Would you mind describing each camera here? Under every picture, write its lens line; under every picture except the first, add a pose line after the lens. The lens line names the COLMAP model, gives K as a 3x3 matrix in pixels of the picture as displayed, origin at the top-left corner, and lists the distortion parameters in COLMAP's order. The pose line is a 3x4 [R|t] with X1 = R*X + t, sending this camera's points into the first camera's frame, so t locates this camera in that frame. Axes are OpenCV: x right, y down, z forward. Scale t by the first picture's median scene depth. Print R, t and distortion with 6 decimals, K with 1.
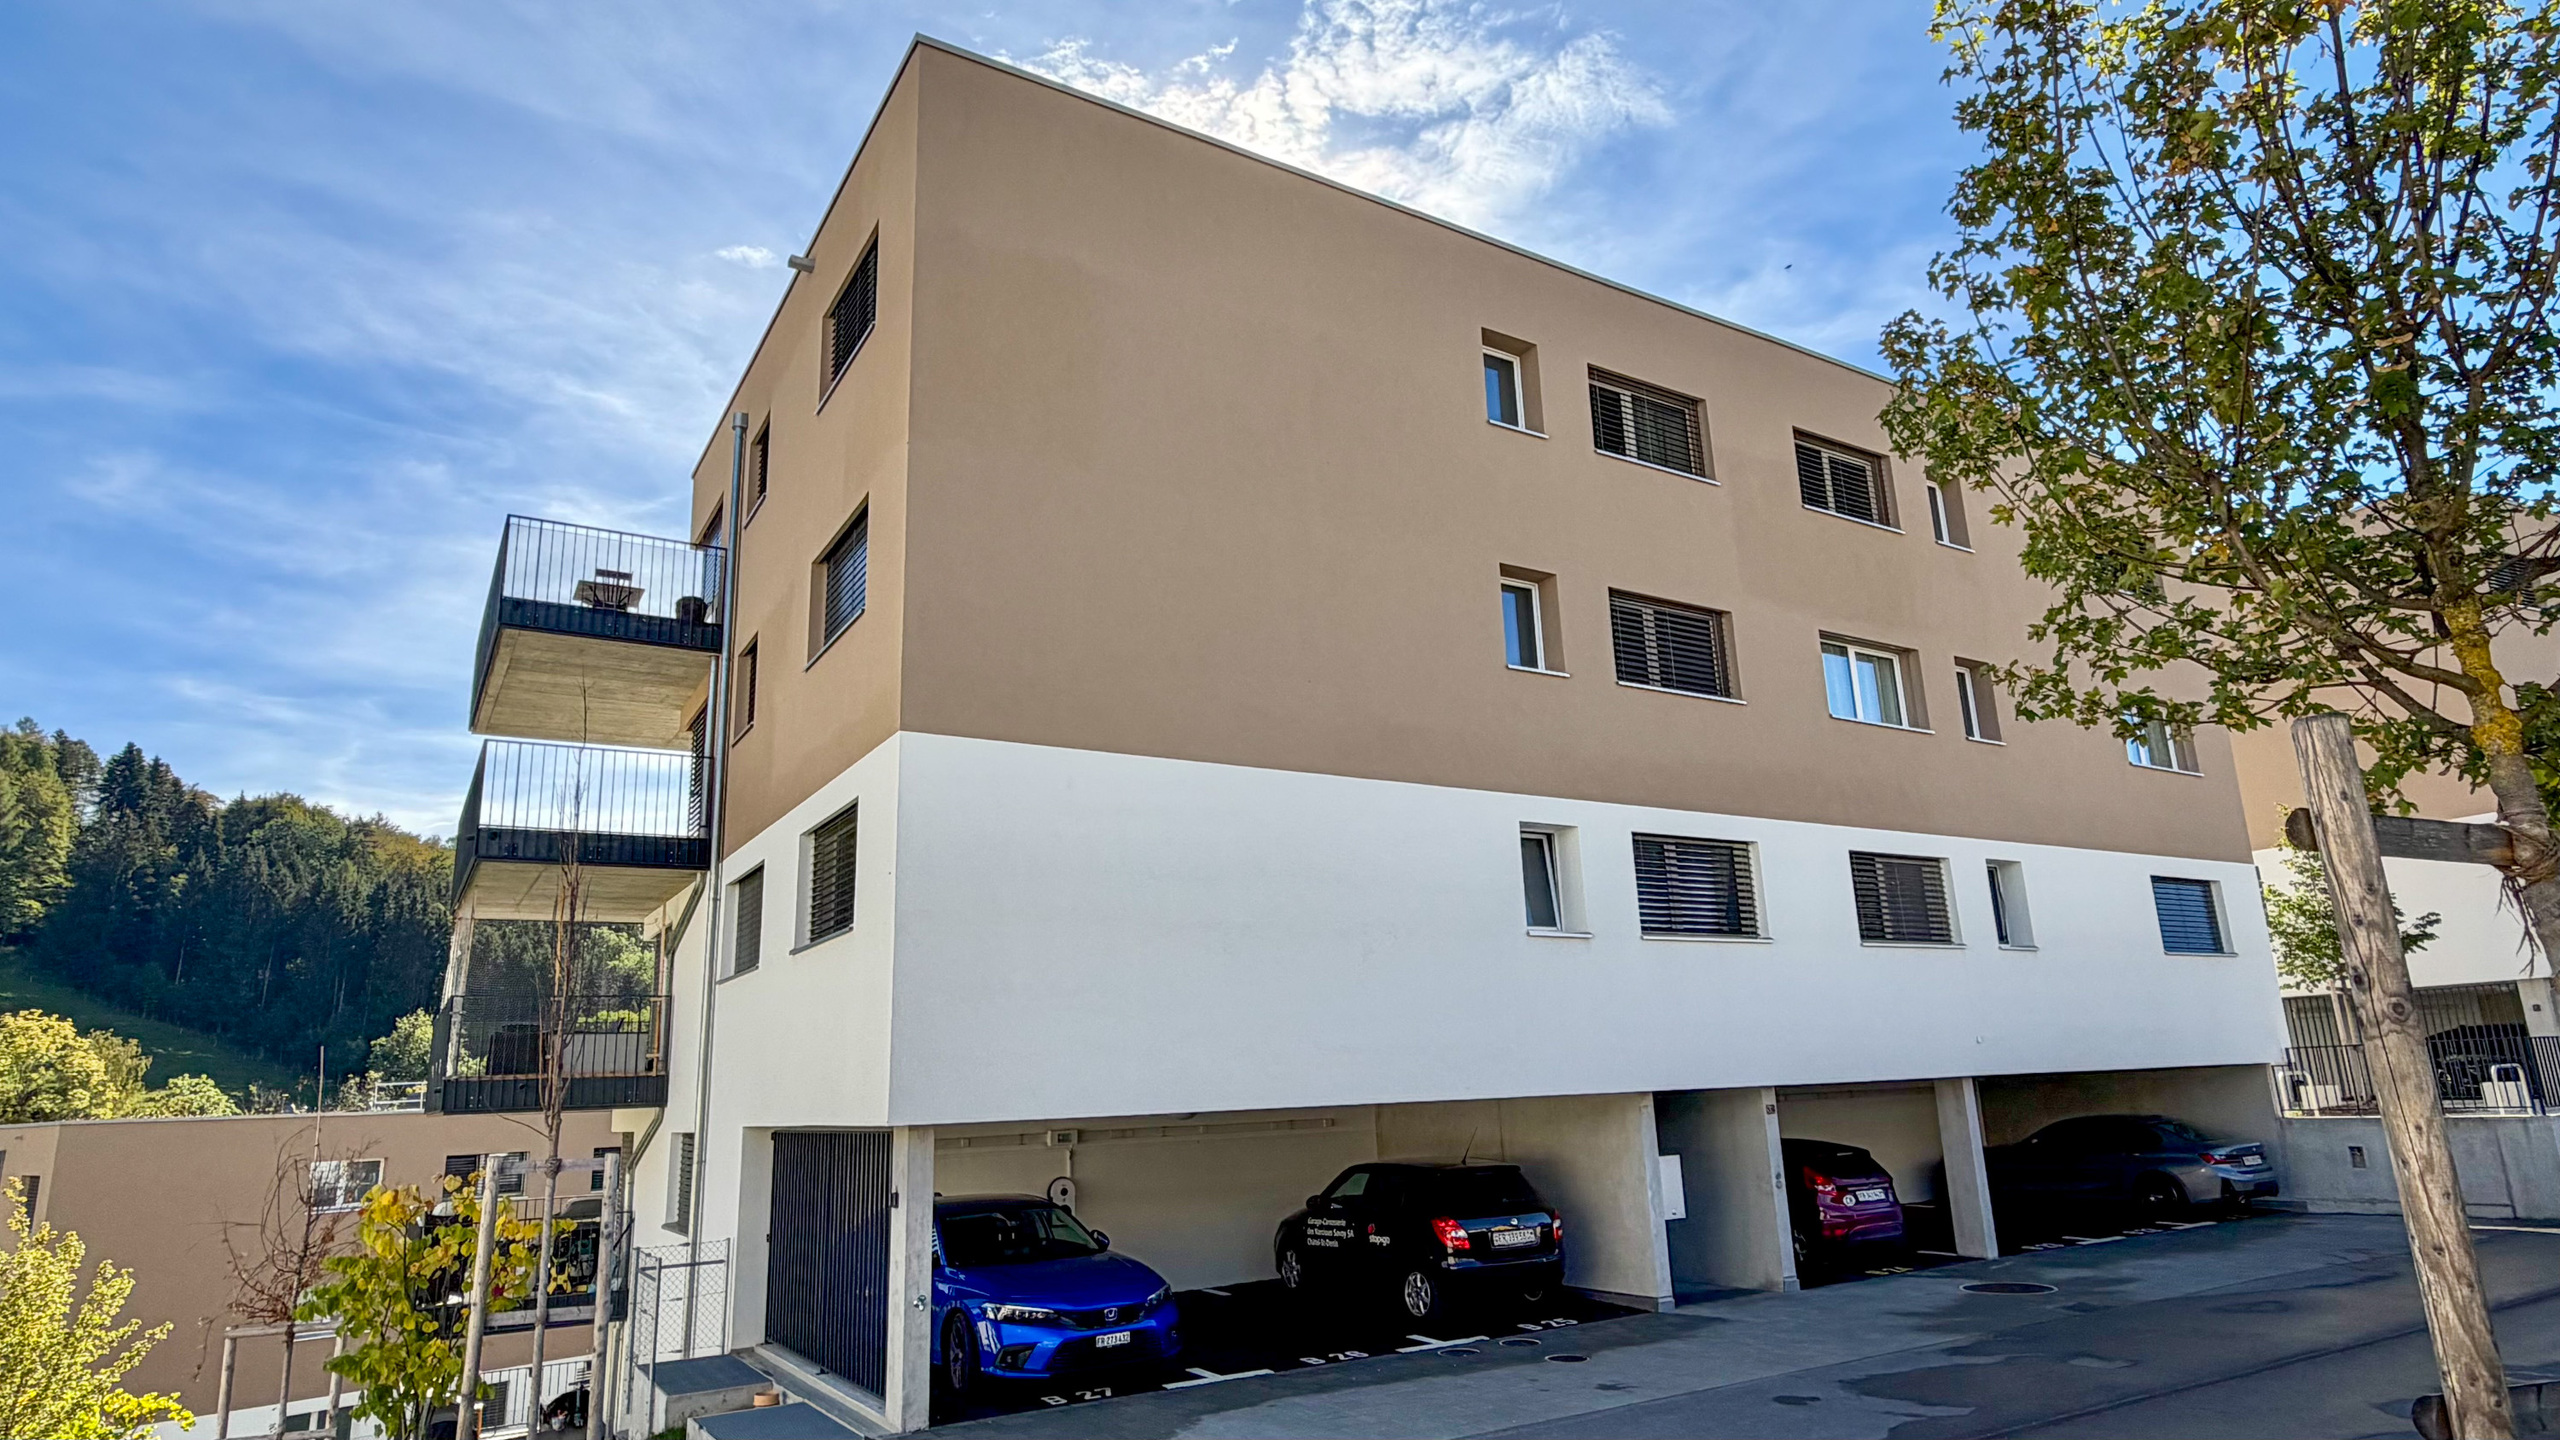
lens RADIAL K [[1438.8, 0, 1280.0], [0, 1438.8, 720.0], [0, 0, 1]] dist [-0.001813, -0.000151]
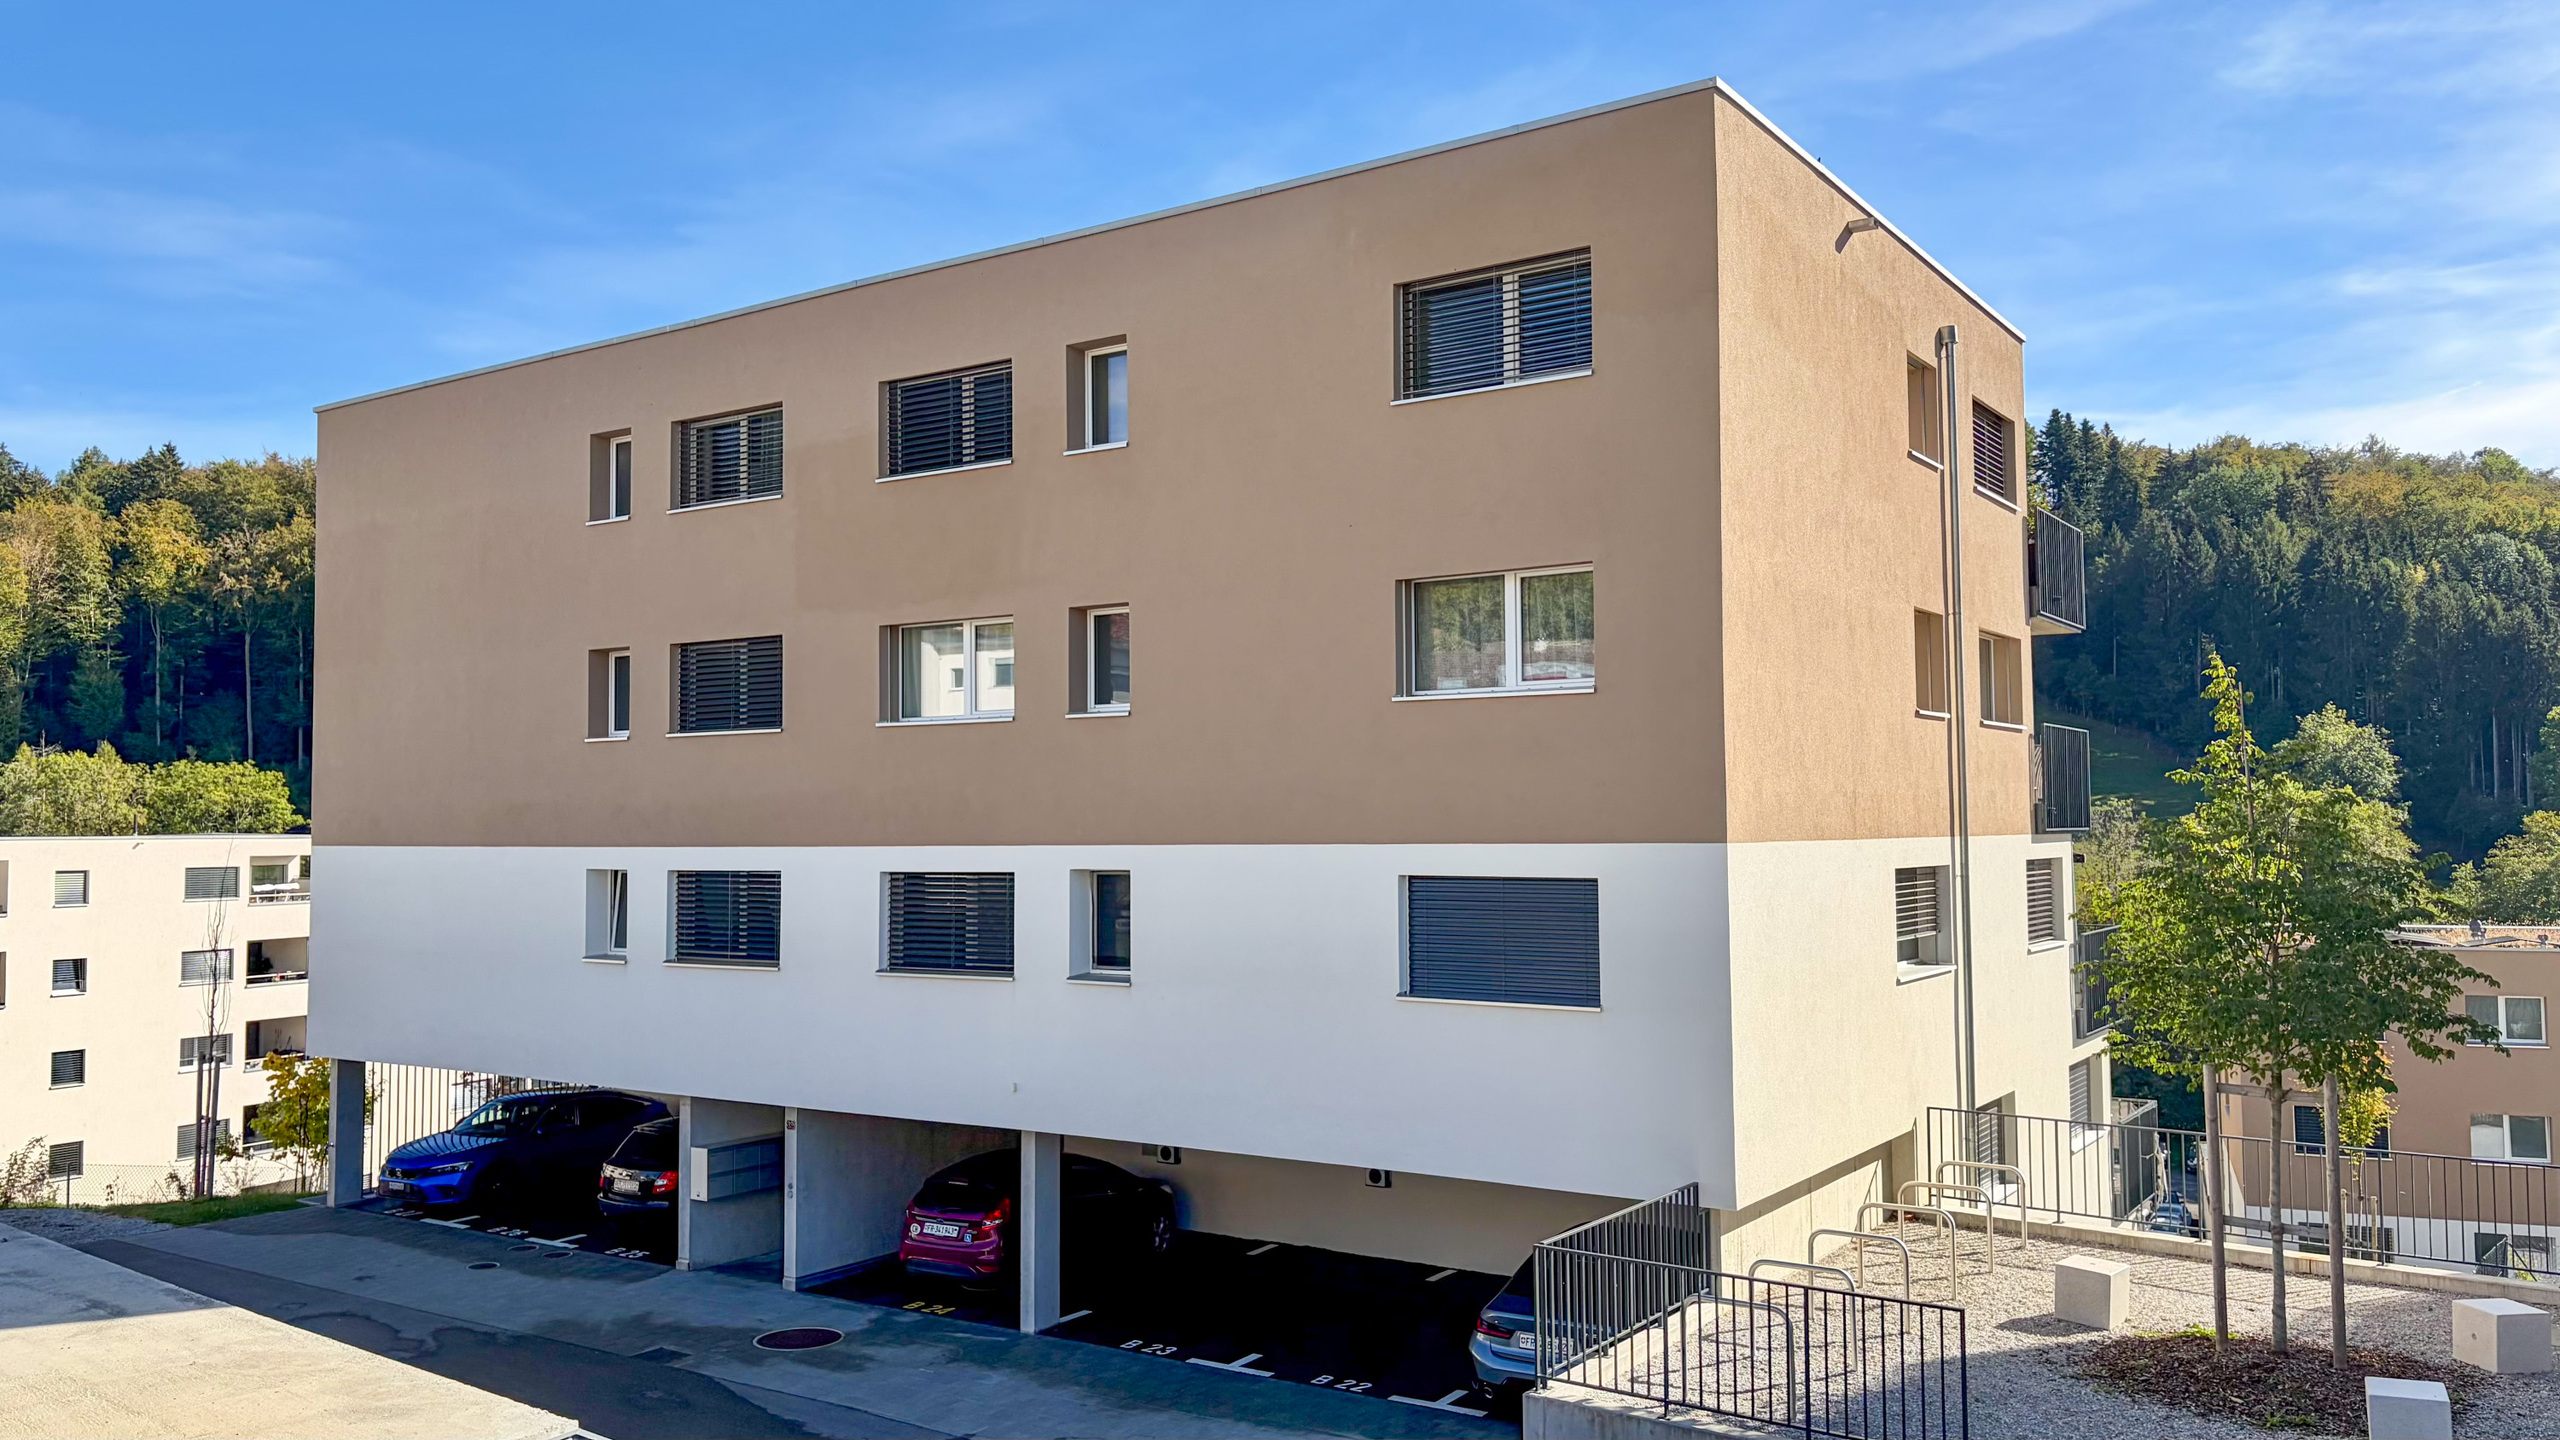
lens RADIAL K [[1937.1, 0, 1280.0], [0, 1937.1, 720.0], [0, 0, 1]] dist [0.002477, 0.002923]
pose [[0.411712, -0.018159, -0.911133, 1.601405], [0.222796, 0.971468, 0.081313, -0.049228], [0.883660, -0.236475, 0.404011, 0.734222]]
